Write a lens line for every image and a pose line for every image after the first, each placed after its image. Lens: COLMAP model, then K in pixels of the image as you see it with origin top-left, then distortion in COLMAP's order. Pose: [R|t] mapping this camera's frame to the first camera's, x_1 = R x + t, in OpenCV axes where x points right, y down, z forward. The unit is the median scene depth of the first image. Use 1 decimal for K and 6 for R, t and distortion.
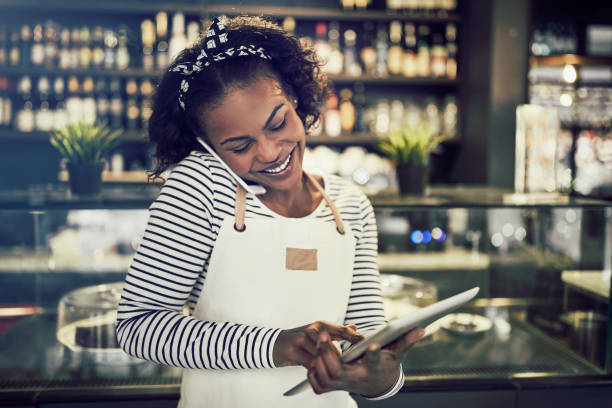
lens RADIAL K [[602.5, 0, 310.3], [0, 602.5, 204.1], [0, 0, 1]] dist [-0.012310, 0.000000]
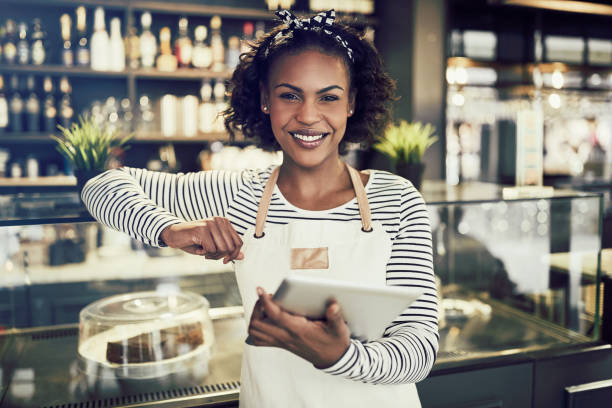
lens RADIAL K [[602.5, 0, 309.3], [0, 602.5, 199.4], [0, 0, 1]] dist [-0.012310, 0.000000]
pose [[0.974227, -0.033369, 0.223089, -0.120077], [0.035075, 0.999378, -0.003685, 0.000101], [-0.222827, 0.011414, 0.974791, 0.007016]]
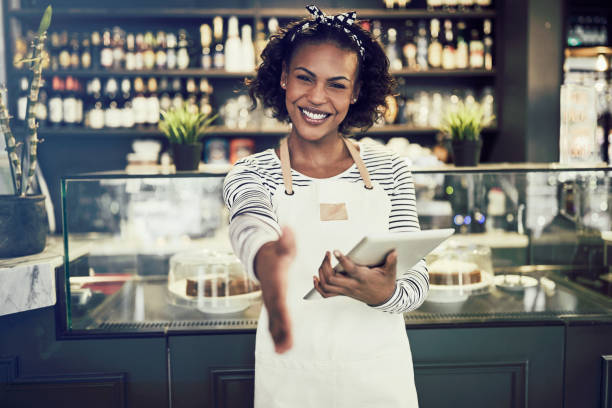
lens RADIAL K [[602.5, 0, 308.5], [0, 602.5, 206.4], [0, 0, 1]] dist [-0.012310, 0.000000]
pose [[0.998858, -0.016433, -0.044867, -0.041044], [0.016453, 0.999865, 0.000076, 0.027317], [0.044860, -0.000814, 0.998993, -0.078861]]
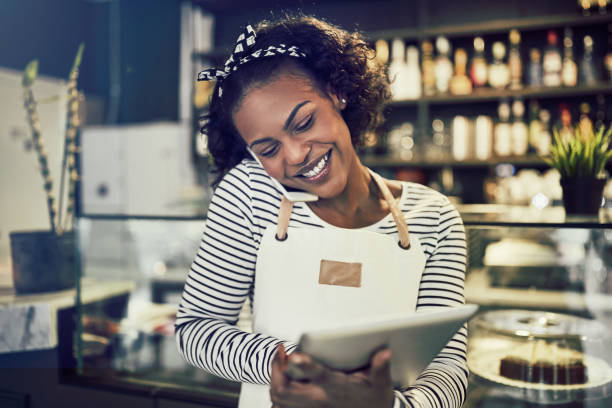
lens RADIAL K [[602.5, 0, 304.1], [0, 602.5, 200.0], [0, 0, 1]] dist [-0.012310, 0.000000]
pose [[0.886995, 0.000246, -0.461778, 0.108290], [-0.028386, 0.998138, -0.053992, 0.009591], [0.460905, 0.060999, 0.885351, 0.052580]]
